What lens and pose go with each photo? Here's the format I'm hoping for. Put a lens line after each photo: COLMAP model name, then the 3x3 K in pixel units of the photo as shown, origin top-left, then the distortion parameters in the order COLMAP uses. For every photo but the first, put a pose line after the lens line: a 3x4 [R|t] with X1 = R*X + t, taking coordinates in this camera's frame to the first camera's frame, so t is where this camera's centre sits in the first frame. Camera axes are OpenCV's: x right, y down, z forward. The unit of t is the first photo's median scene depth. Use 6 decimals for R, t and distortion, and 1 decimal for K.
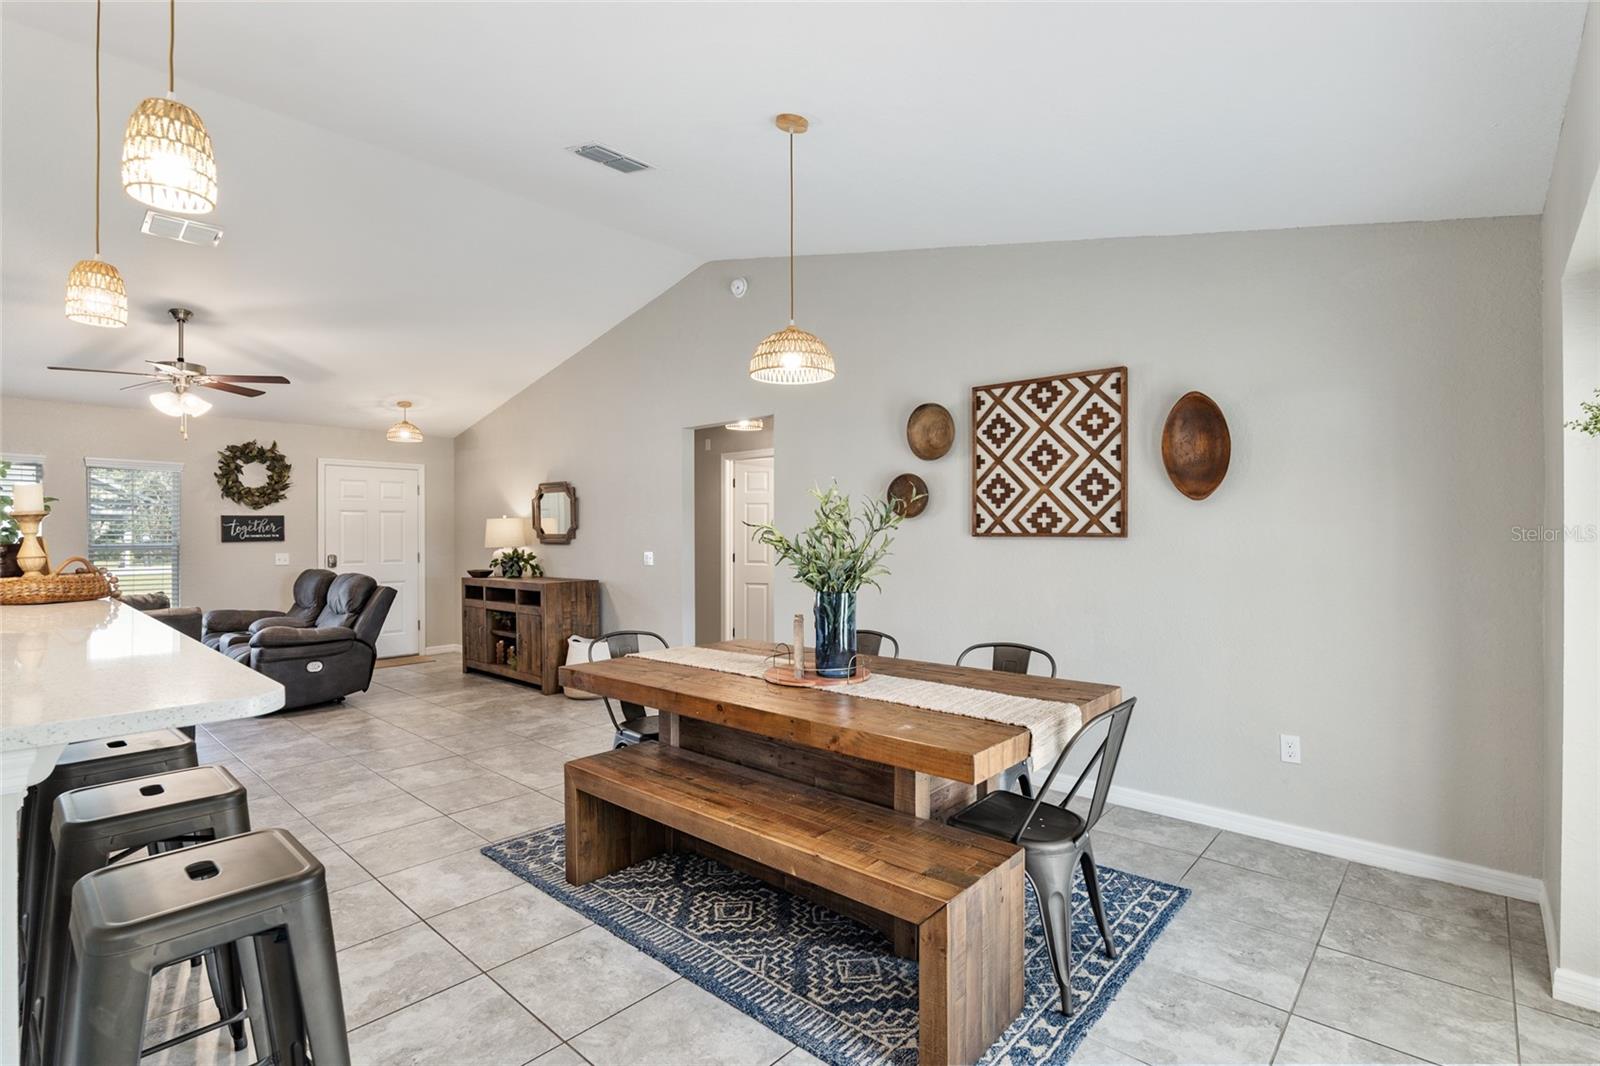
lens RADIAL K [[755.6, 0, 799.0], [0, 755.6, 533.8], [0, 0, 1]] dist [-0.022059, 0.006690]
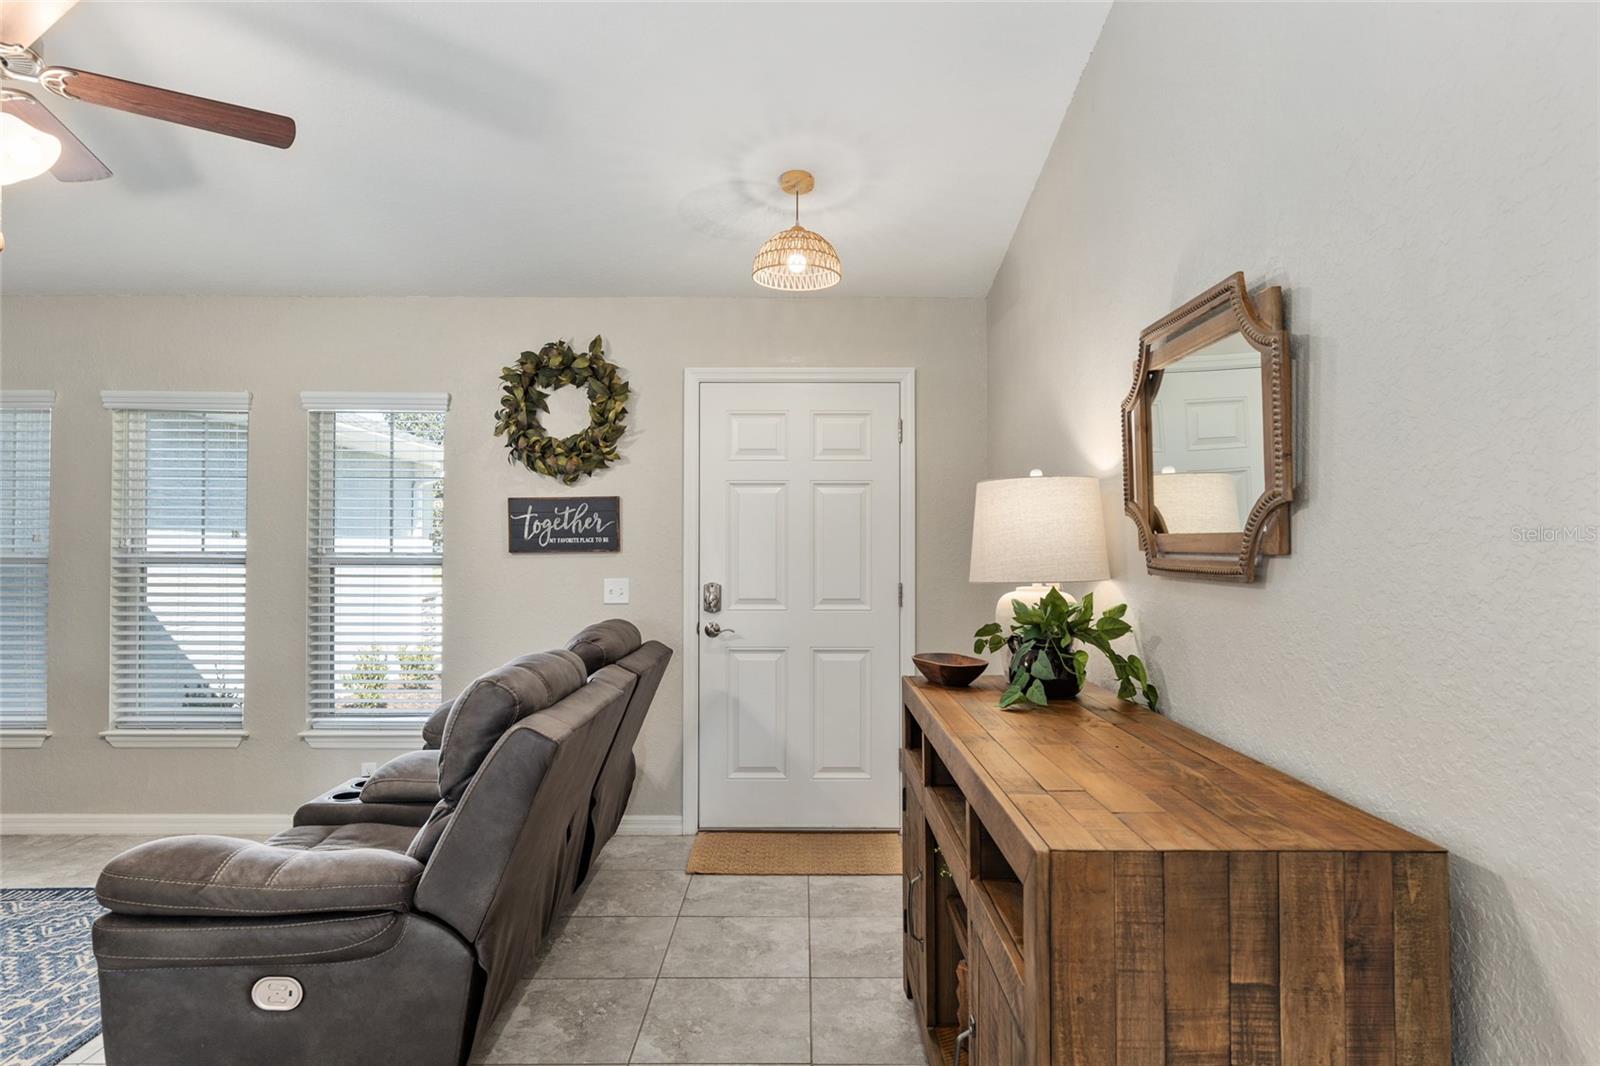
lens RADIAL K [[918.9, 0, 803.1], [0, 918.9, 532.4], [0, 0, 1]] dist [0.000035, -0.000401]
pose [[0.672641, -0.005533, -0.739948, -0.241669], [-0.001744, 0.999957, -0.009062, 0.003236], [0.739967, 0.007386, 0.672603, 0.877673]]
